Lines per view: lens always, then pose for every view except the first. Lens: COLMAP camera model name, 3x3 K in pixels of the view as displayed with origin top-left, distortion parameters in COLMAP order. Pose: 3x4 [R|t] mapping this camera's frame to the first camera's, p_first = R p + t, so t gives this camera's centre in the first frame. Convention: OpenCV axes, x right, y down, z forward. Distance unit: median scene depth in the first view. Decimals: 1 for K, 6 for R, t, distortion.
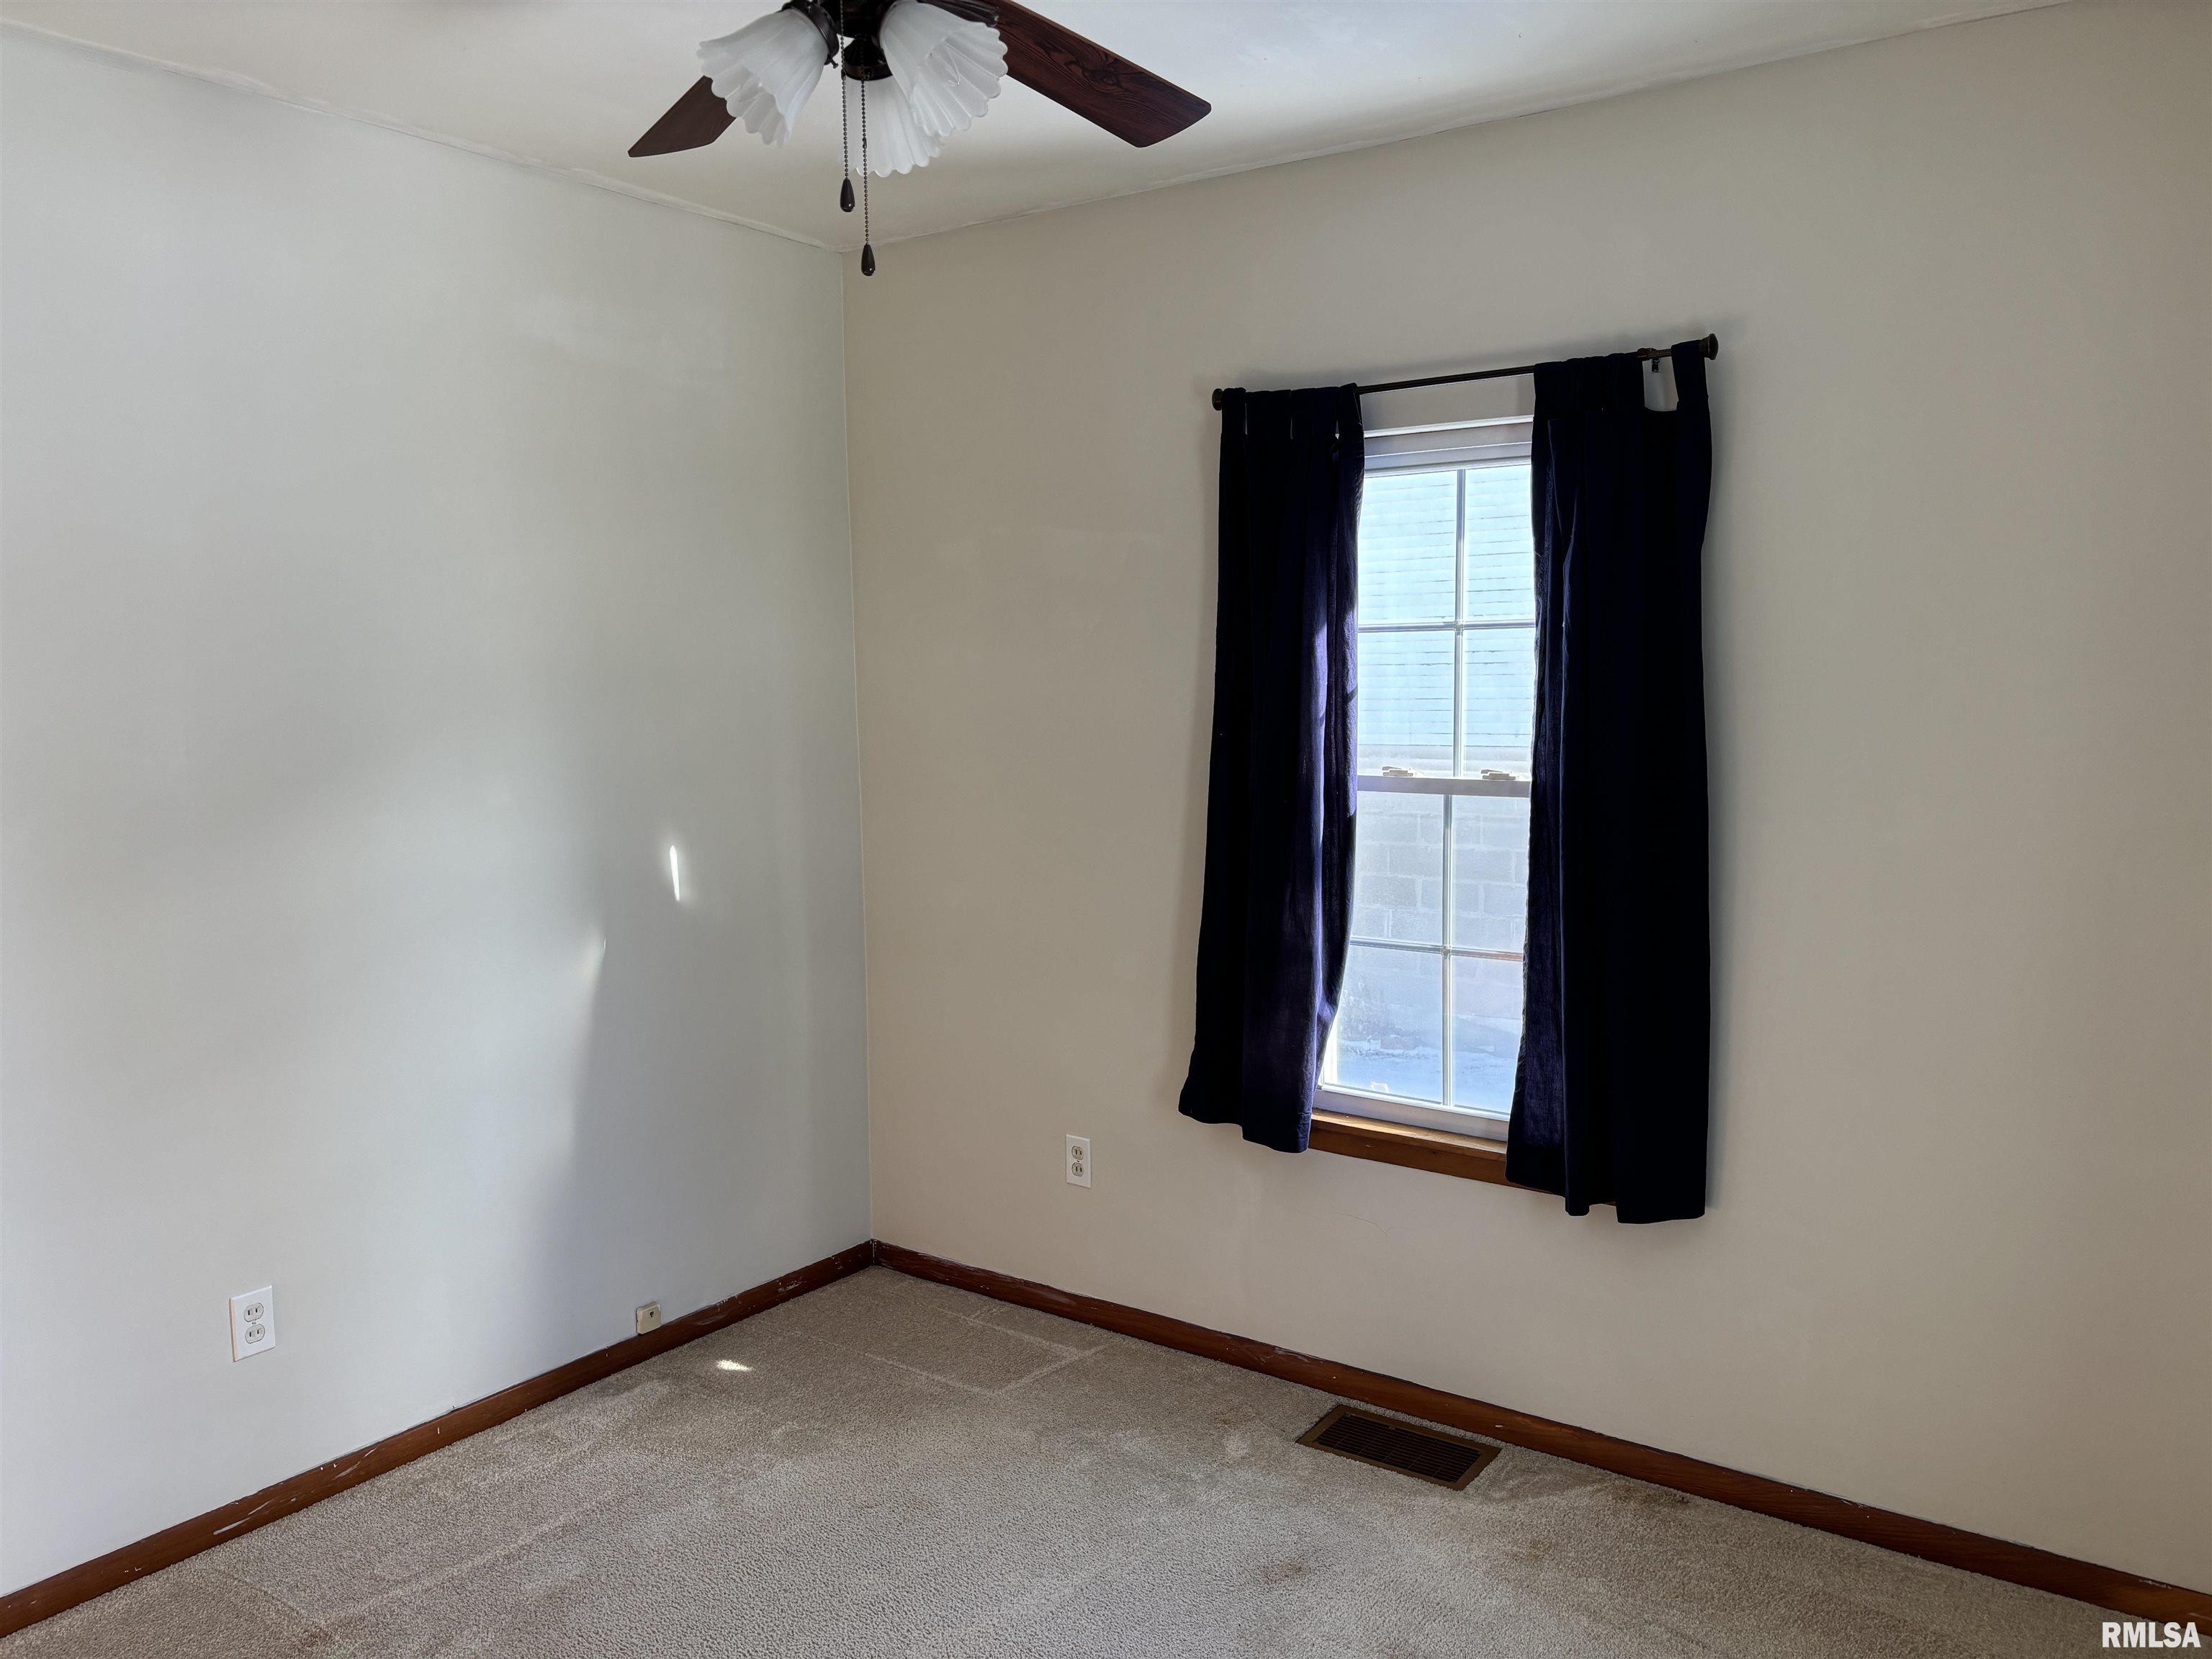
lens RADIAL K [[1683.7, 0, 1117.4], [0, 1683.7, 833.6], [0, 0, 1]] dist [0.041206, -0.007299]
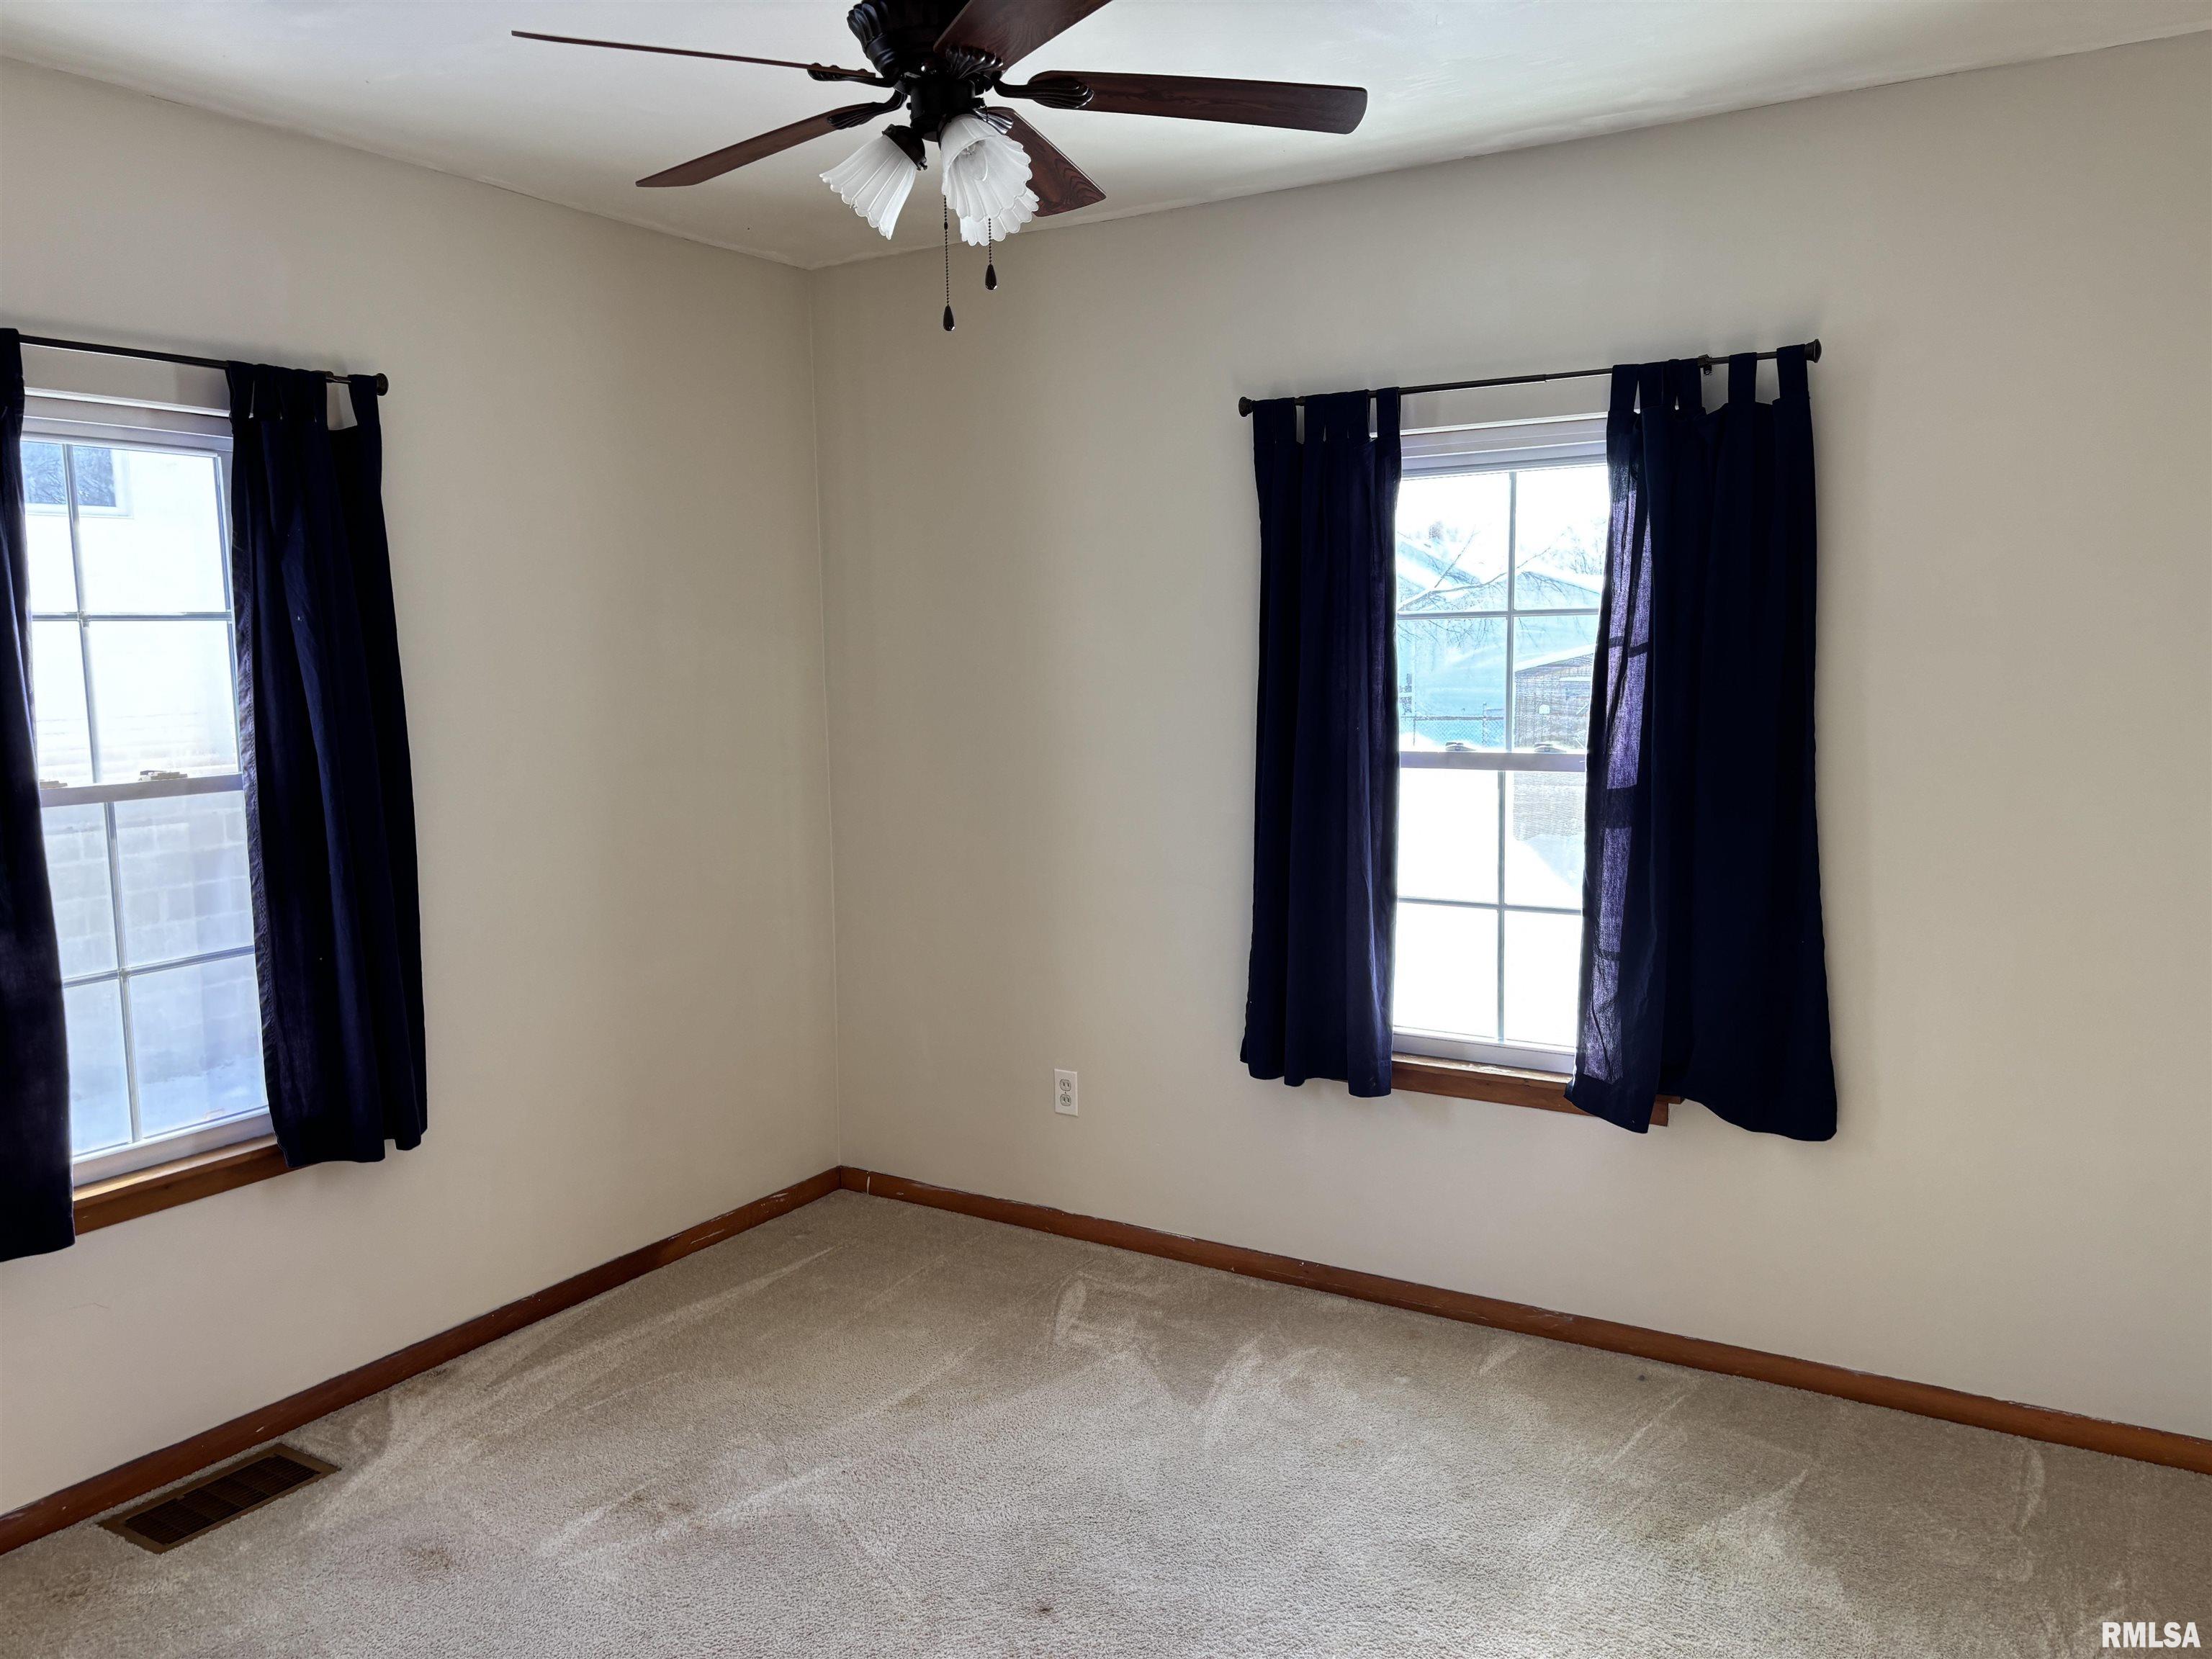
lens RADIAL K [[1683.7, 0, 1117.4], [0, 1683.7, 833.6], [0, 0, 1]] dist [0.041206, -0.007299]
pose [[-0.049306, -0.106160, 0.993126, -0.783126], [0.123688, 0.986032, 0.111542, -0.043520], [-0.991095, 0.128338, -0.035486, 0.518114]]
